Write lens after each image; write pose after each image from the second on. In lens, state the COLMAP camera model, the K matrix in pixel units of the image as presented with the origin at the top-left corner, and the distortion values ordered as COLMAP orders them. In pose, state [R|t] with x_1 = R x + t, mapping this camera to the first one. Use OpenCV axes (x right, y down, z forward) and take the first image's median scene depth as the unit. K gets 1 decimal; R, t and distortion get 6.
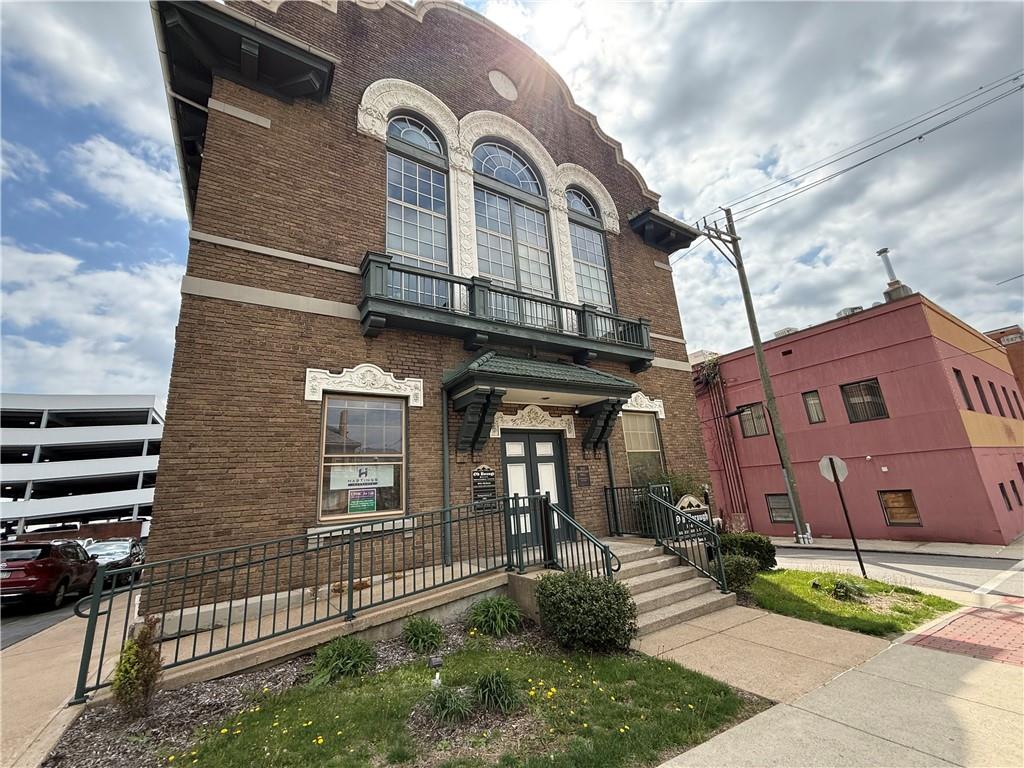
lens RADIAL K [[406.3, 0, 512.0], [0, 406.3, 384.0], [0, 0, 1]] dist [-0.000075, -0.000072]
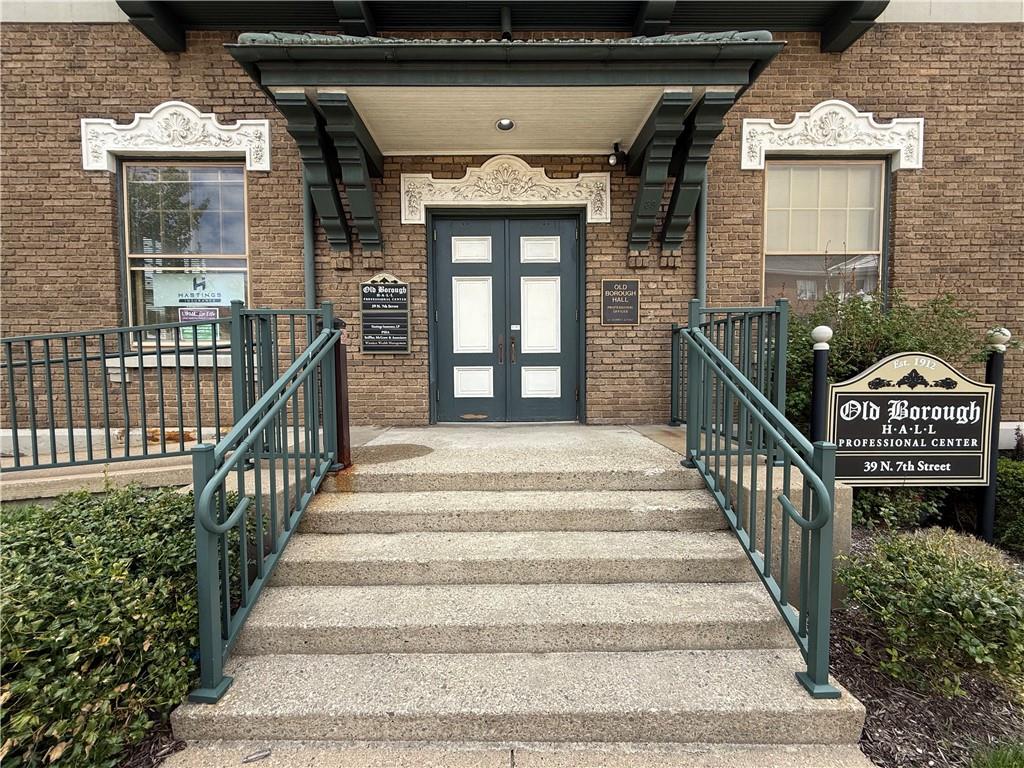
lens RADIAL K [[406.3, 0, 512.0], [0, 406.3, 384.0], [0, 0, 1]] dist [-0.000075, -0.000072]
pose [[0.845631, 0.091107, -0.525934, 0.357760], [0.082535, 0.951156, 0.297473, 0.177958], [0.527347, -0.294961, 0.796808, 0.560353]]
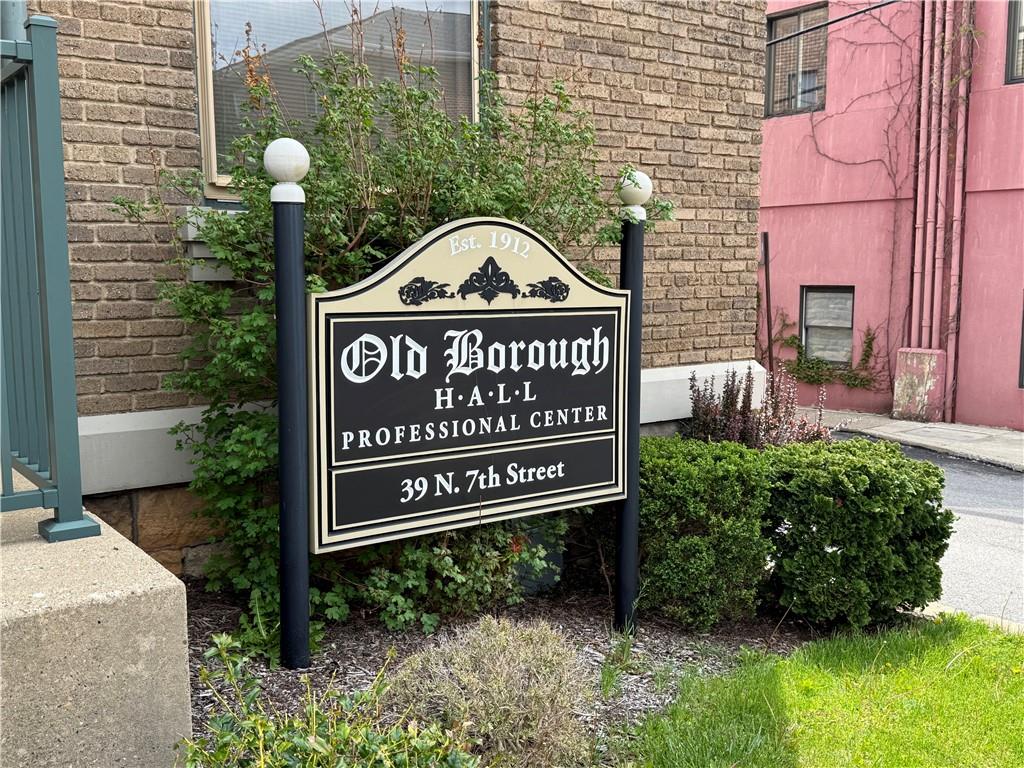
lens RADIAL K [[1044.8, 0, 512.0], [0, 1044.8, 384.0], [0, 0, 1]] dist [0.081891, -0.028341]
pose [[0.995025, 0.064565, 0.075877, 0.462455], [-0.087919, 0.927277, 0.363905, 0.202562], [-0.046864, -0.368765, 0.928340, 0.656989]]
